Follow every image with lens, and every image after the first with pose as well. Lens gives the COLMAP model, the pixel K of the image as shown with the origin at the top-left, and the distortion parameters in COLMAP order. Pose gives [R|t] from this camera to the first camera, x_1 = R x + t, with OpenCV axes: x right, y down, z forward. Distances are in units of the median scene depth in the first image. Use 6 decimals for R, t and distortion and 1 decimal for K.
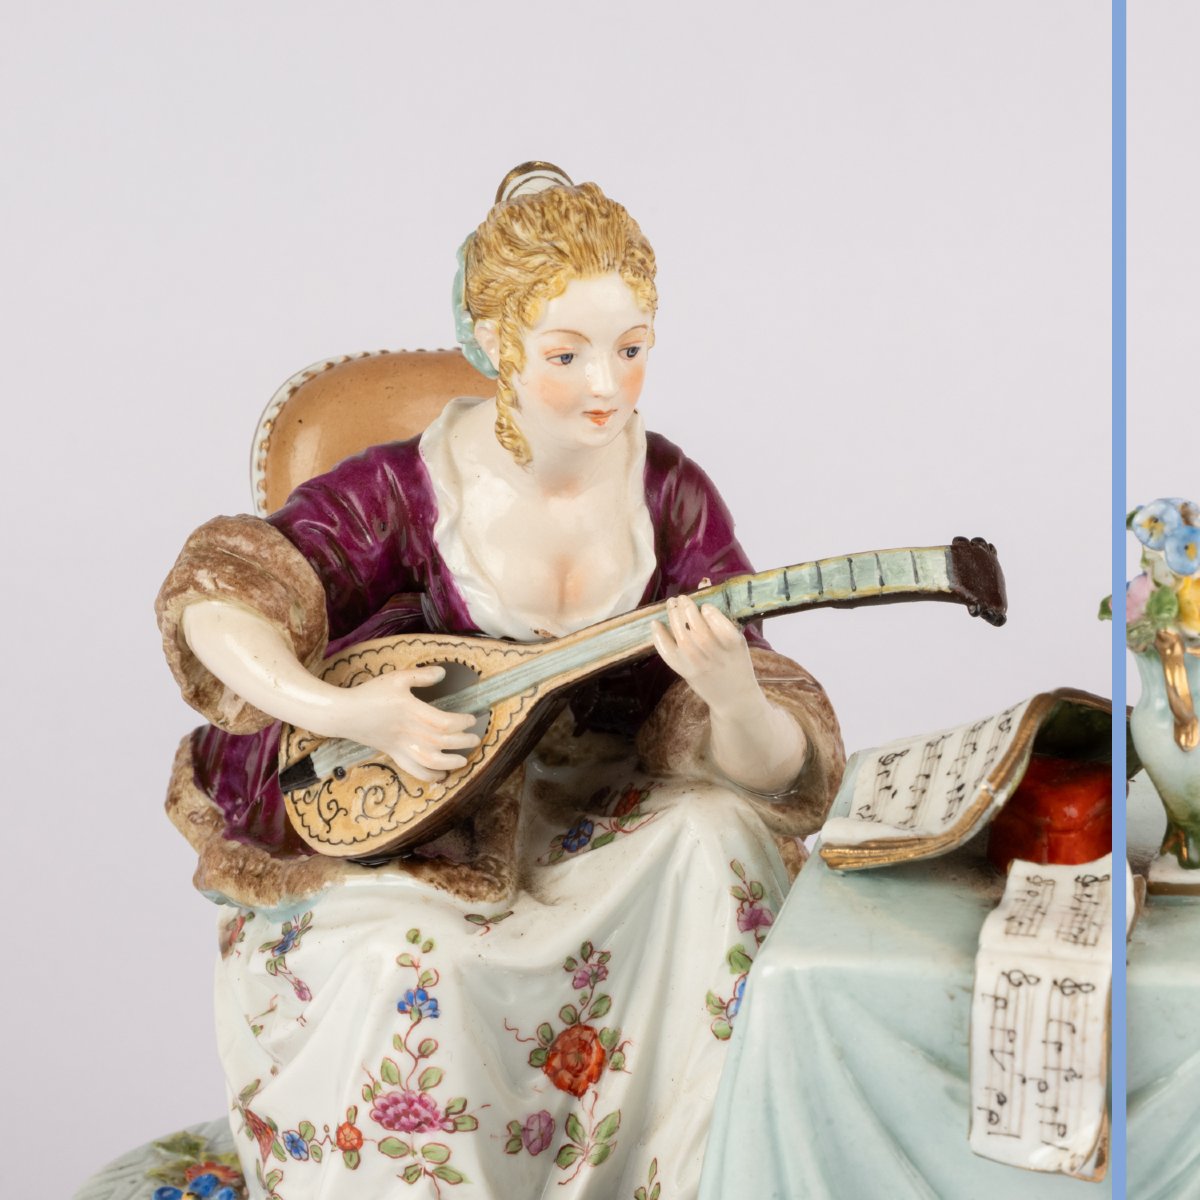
lens RADIAL K [[6439.8, 0, 599.7], [0, 6439.8, 486.8], [0, 0, 1]] dist [0.379741, -3.684892]
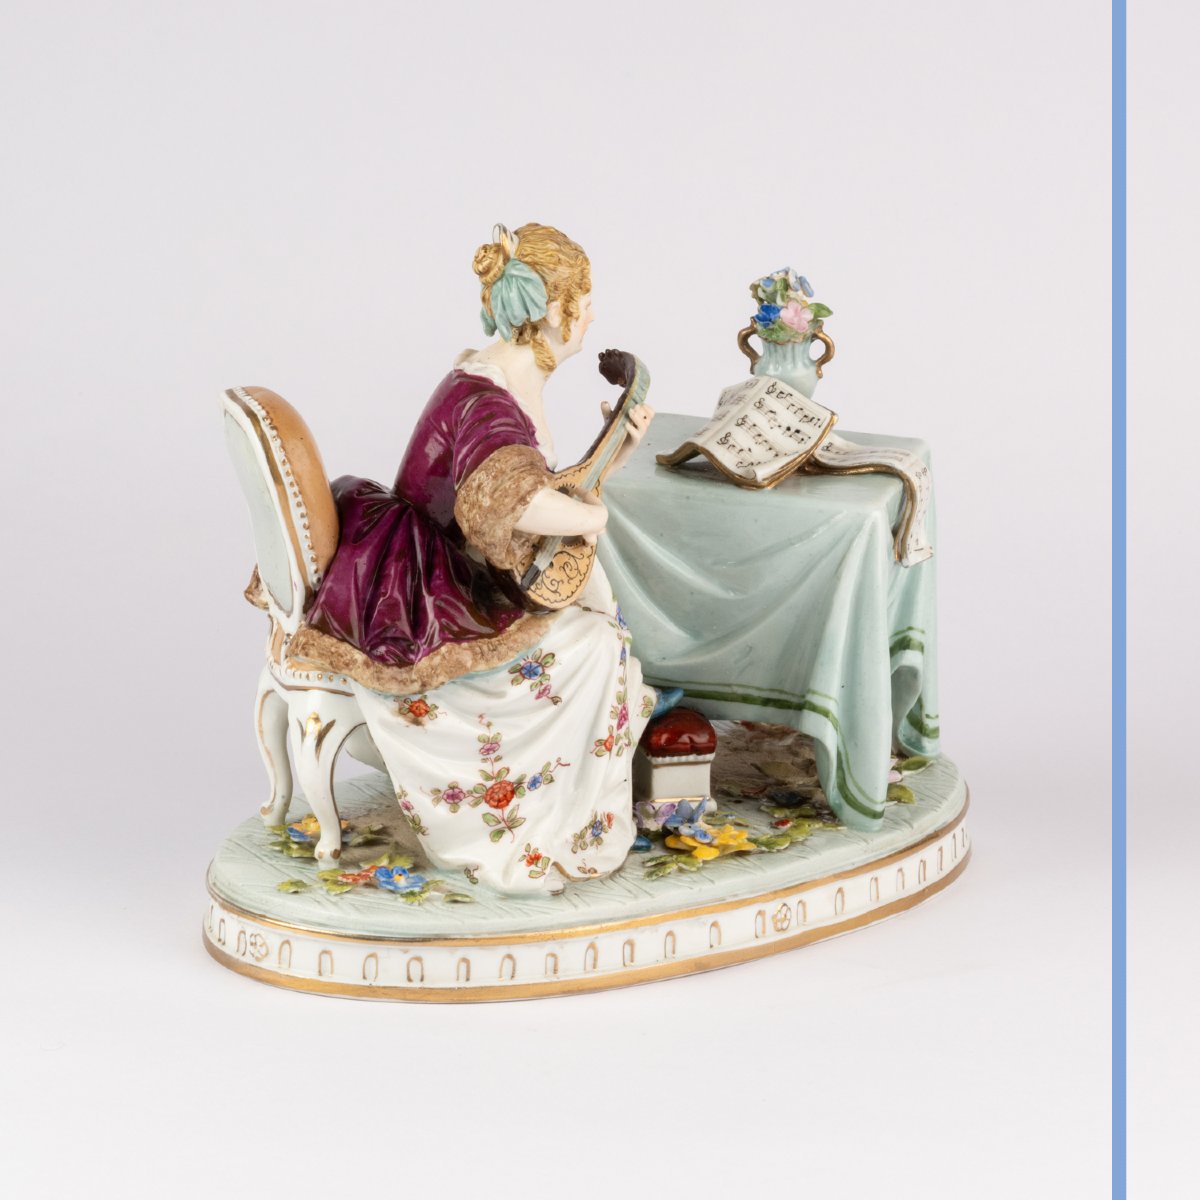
lens RADIAL K [[6439.8, 0, 599.7], [0, 6439.8, 486.8], [0, 0, 1]] dist [0.379741, -3.684892]
pose [[0.043288, -0.245089, 0.968534, -1.821044], [0.251874, 0.940805, 0.226815, -0.391570], [-0.966791, 0.234130, 0.102457, 0.791504]]
